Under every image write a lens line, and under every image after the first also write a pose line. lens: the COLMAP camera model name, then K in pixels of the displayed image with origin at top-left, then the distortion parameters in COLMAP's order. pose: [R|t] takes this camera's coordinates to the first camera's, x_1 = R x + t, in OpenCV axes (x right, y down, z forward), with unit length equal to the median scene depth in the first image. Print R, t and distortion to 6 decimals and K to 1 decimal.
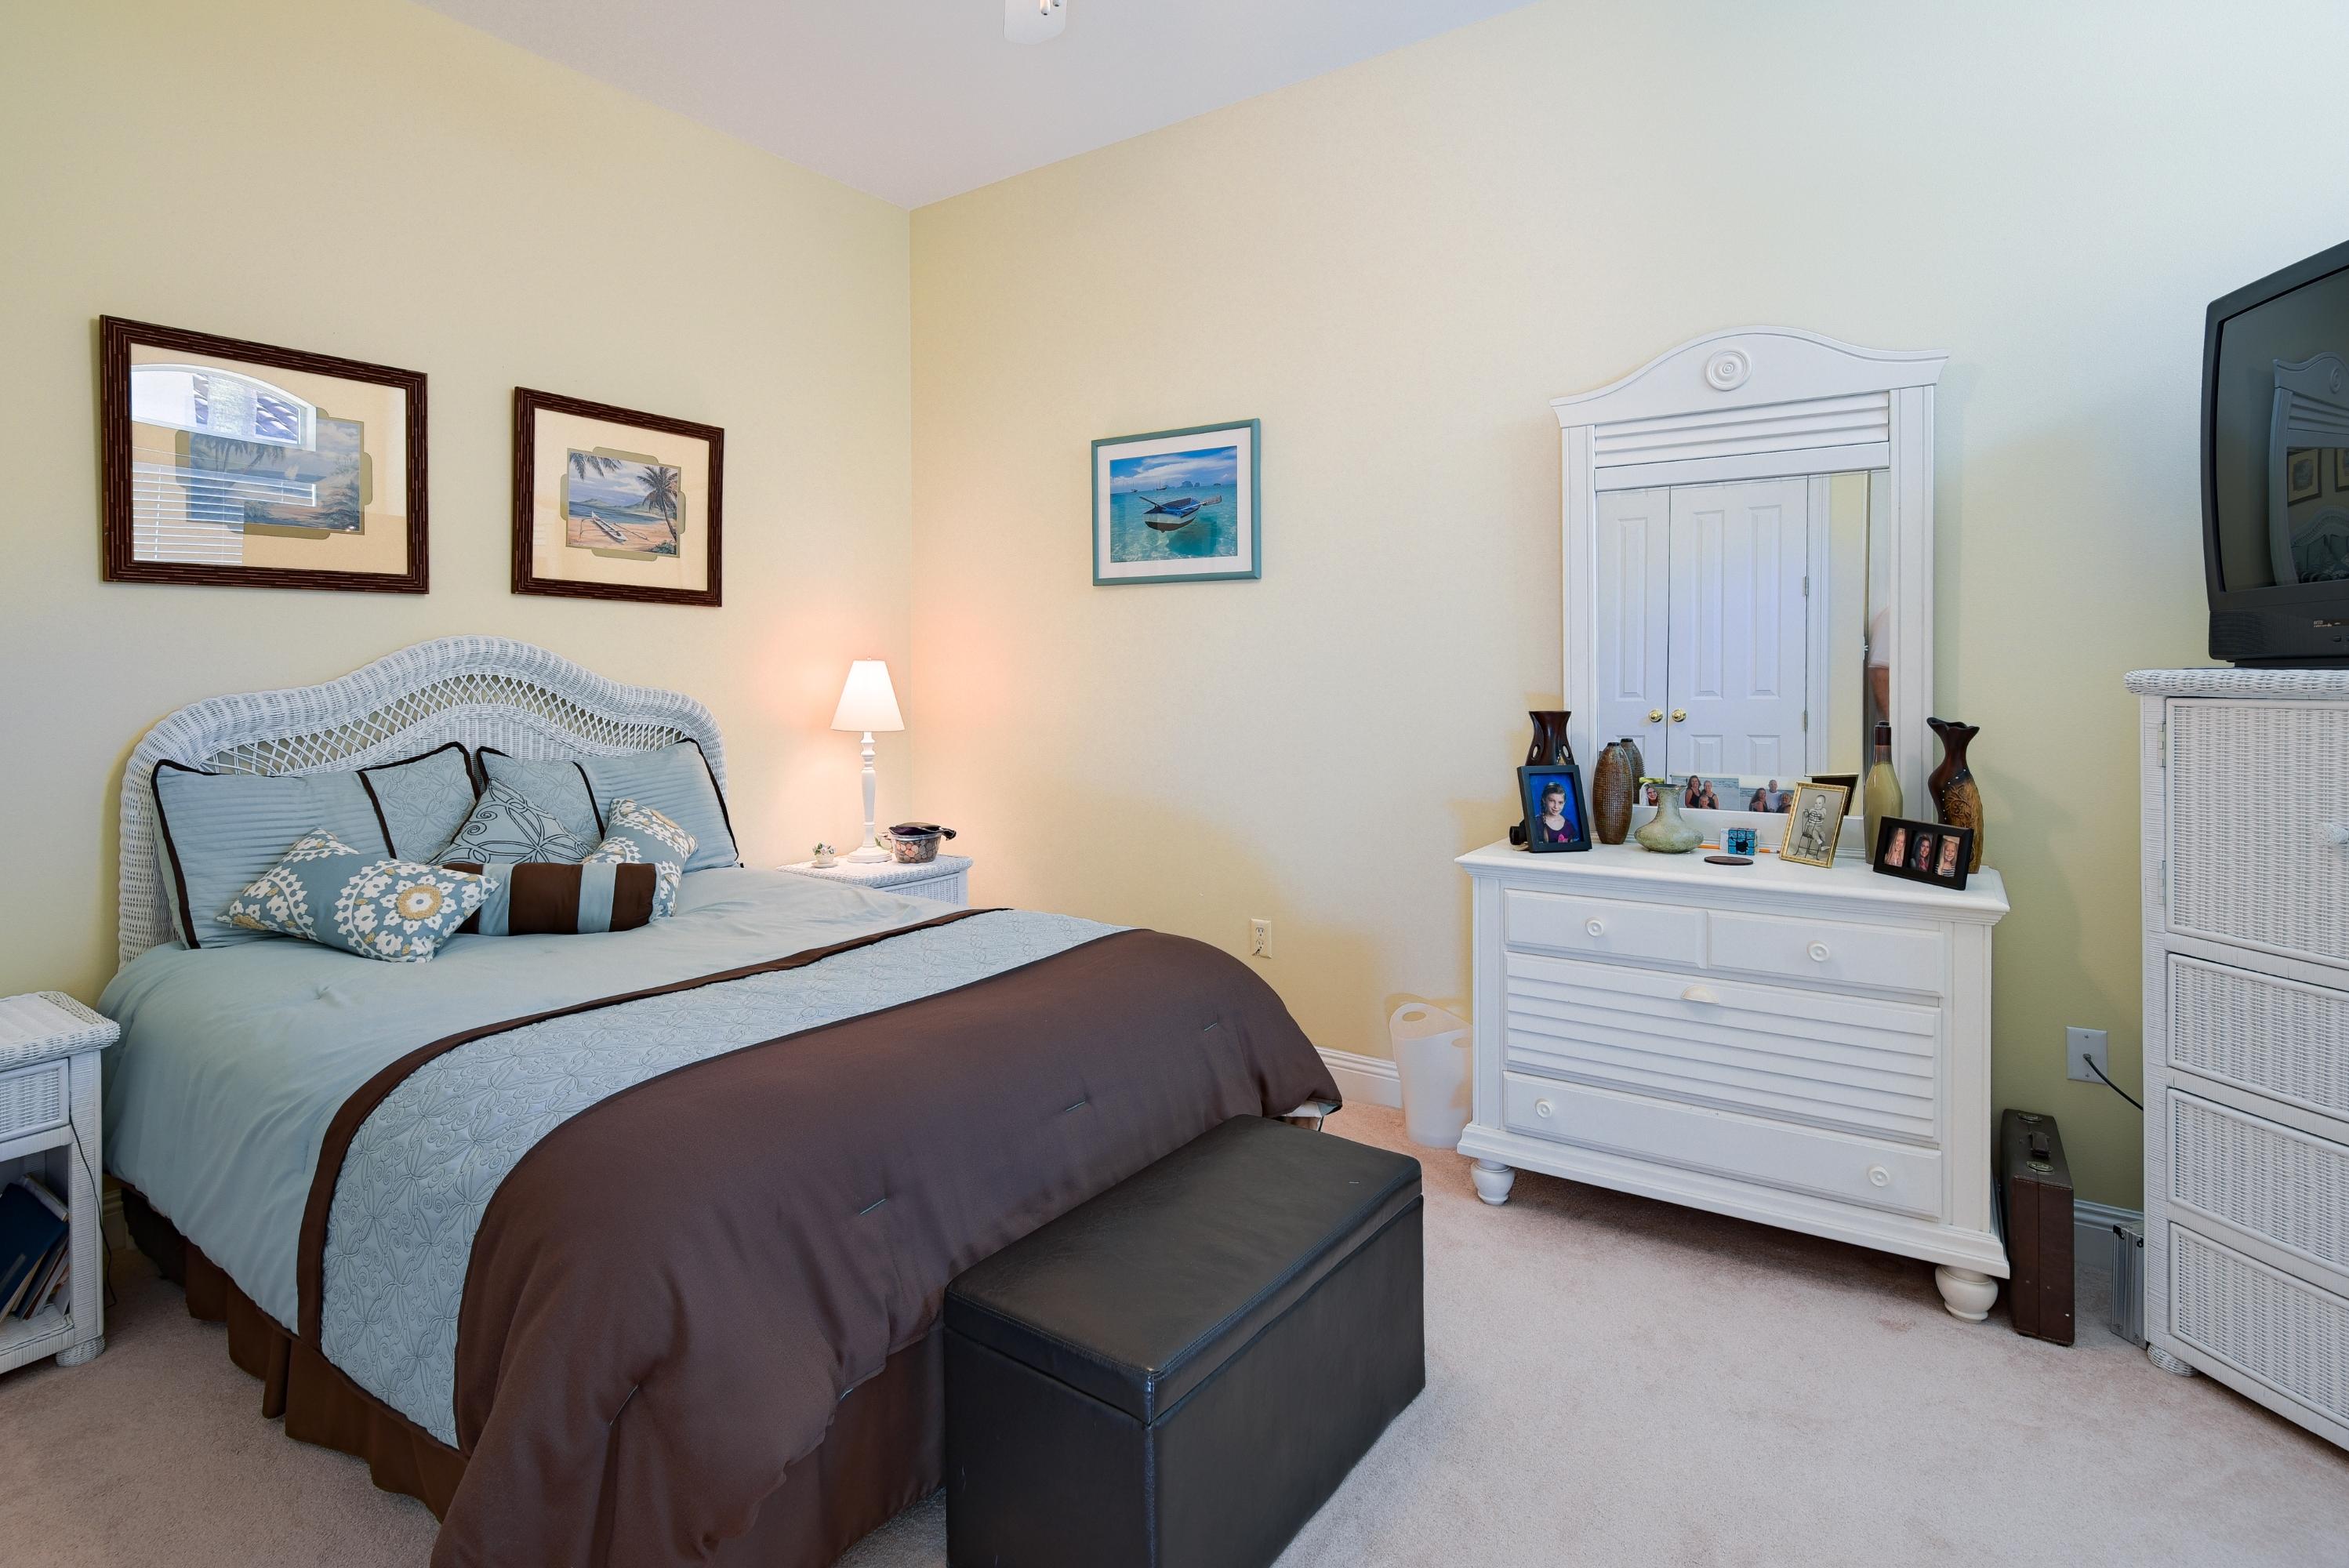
lens RADIAL K [[1163.6, 0, 1163.0], [0, 1163.6, 678.8], [0, 0, 1]] dist [0.002781, 0.001818]
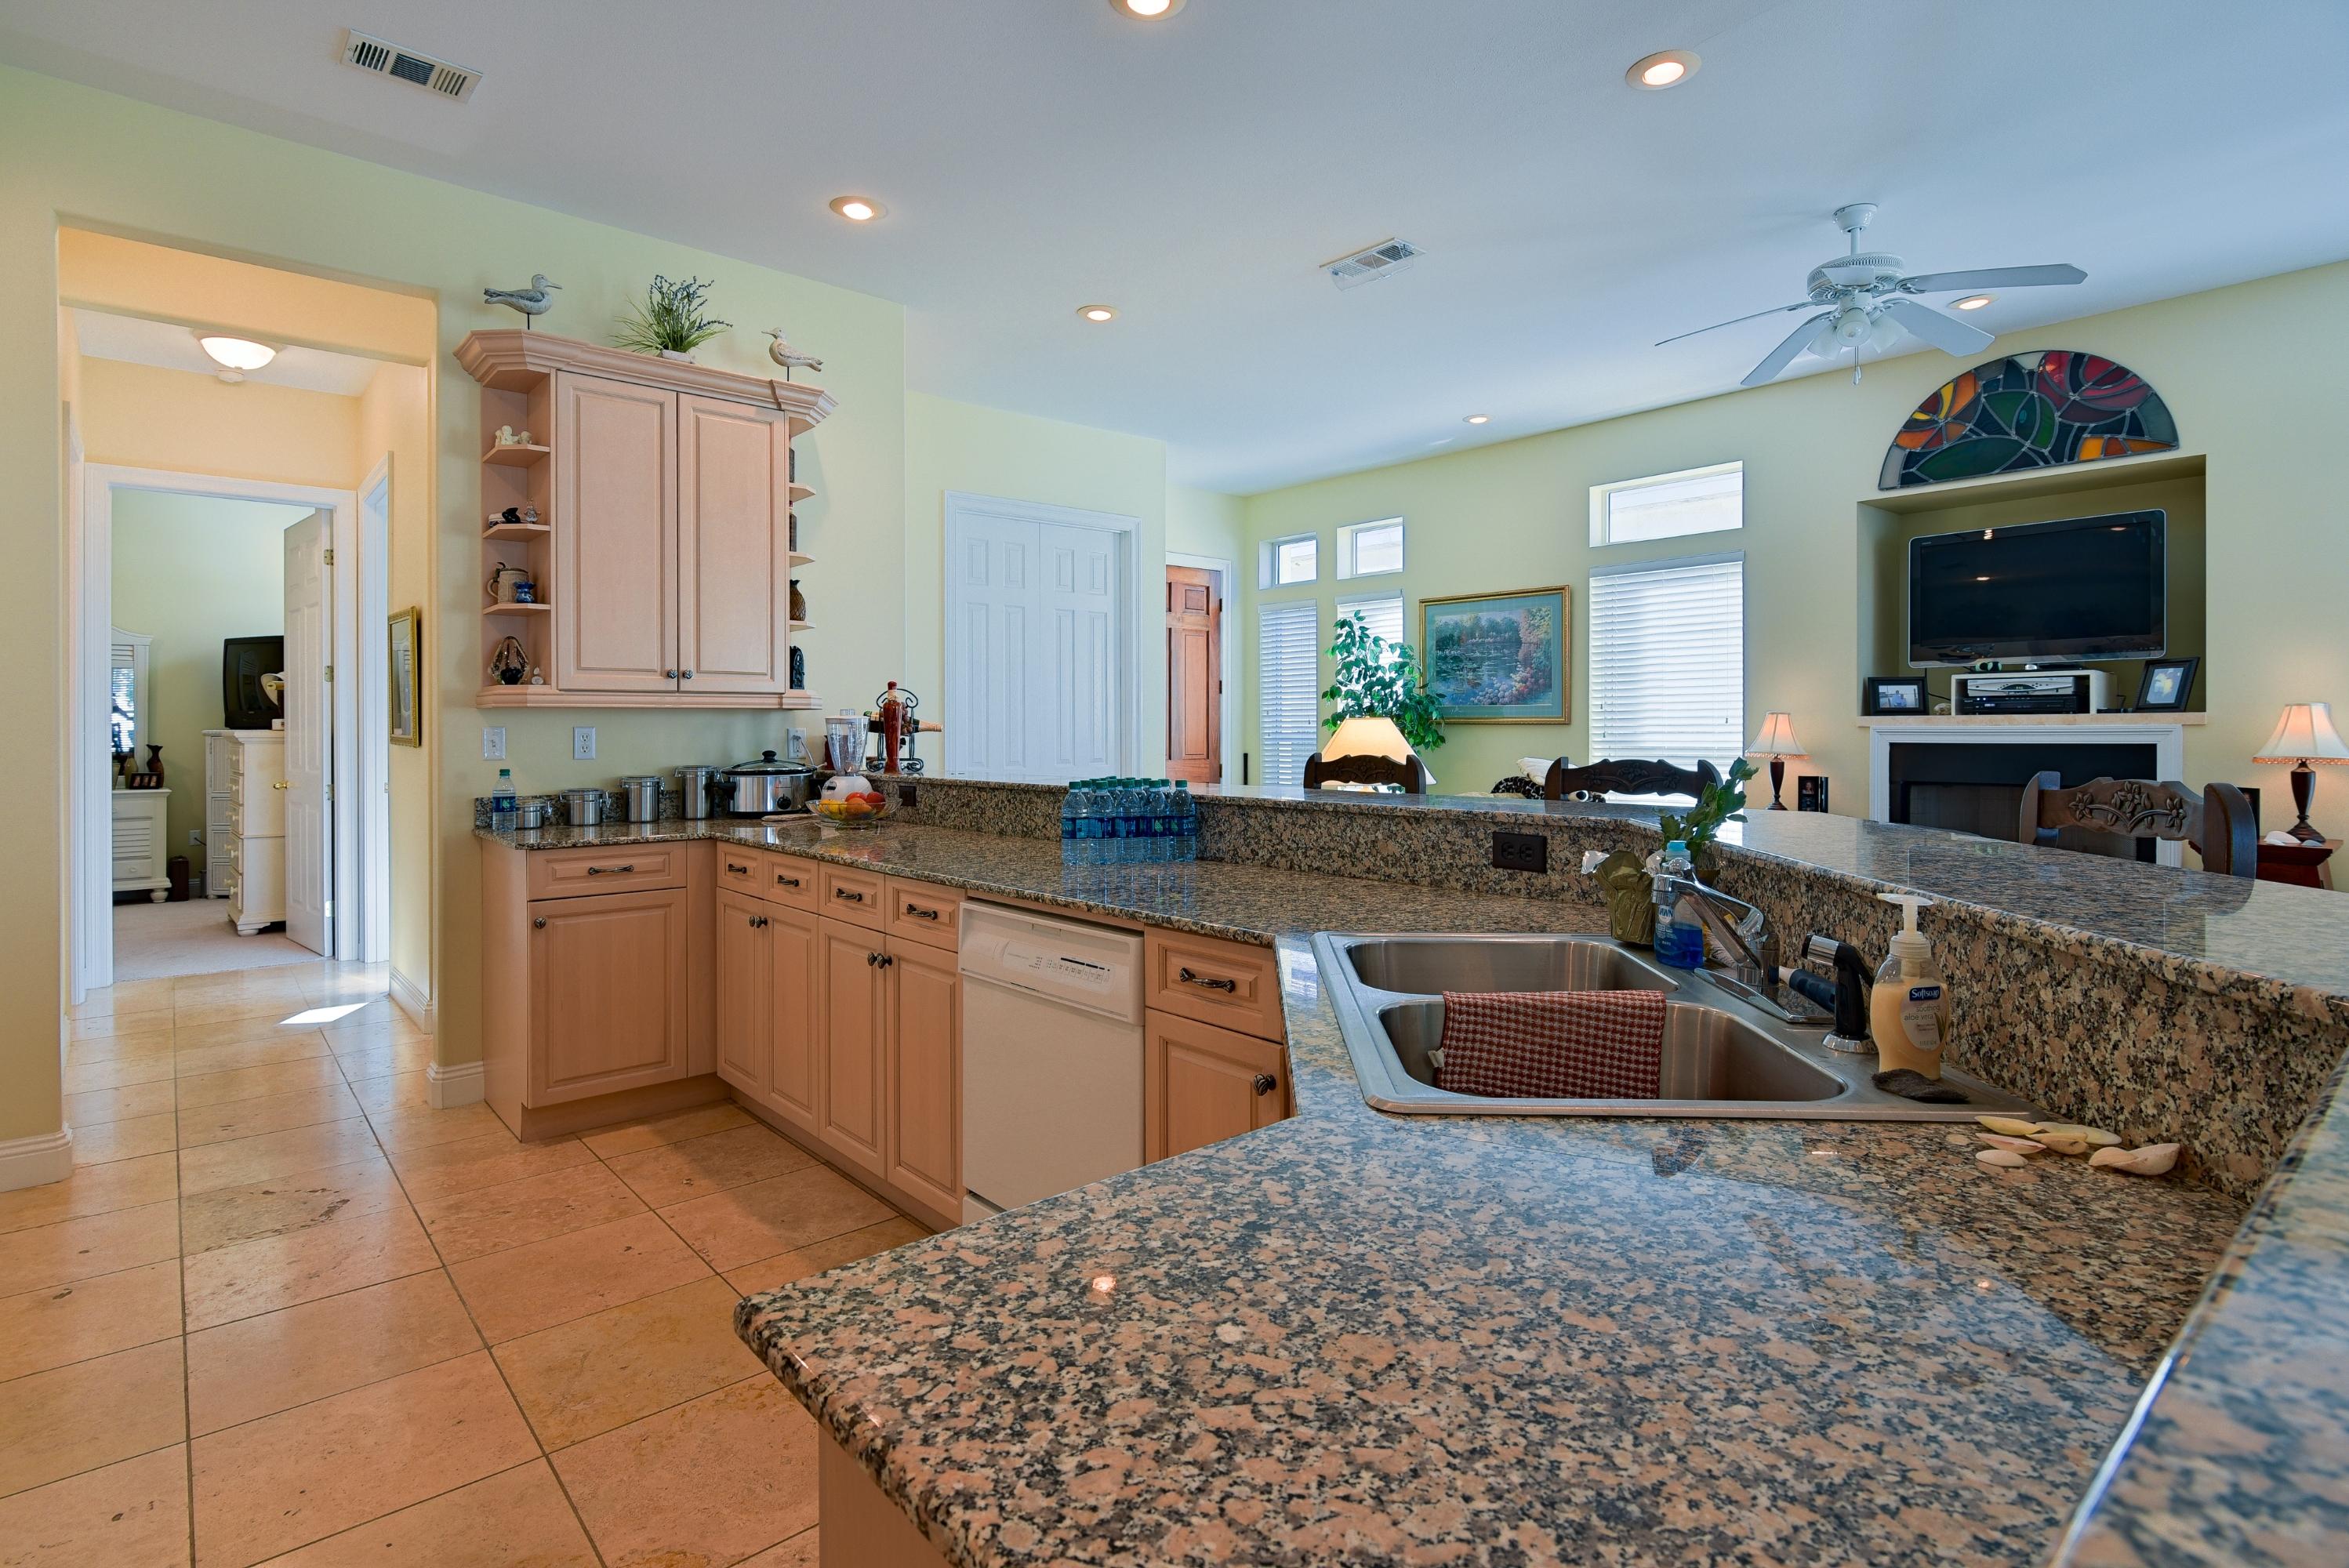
lens RADIAL K [[1163.6, 0, 1175.7], [0, 1163.6, 726.8], [0, 0, 1]] dist [0.002781, 0.001818]
pose [[0.230174, 0.007709, 0.973119, -2.157105], [0.002105, 0.999962, -0.008419, 0.023925], [-0.973147, 0.003987, 0.230149, -2.965445]]
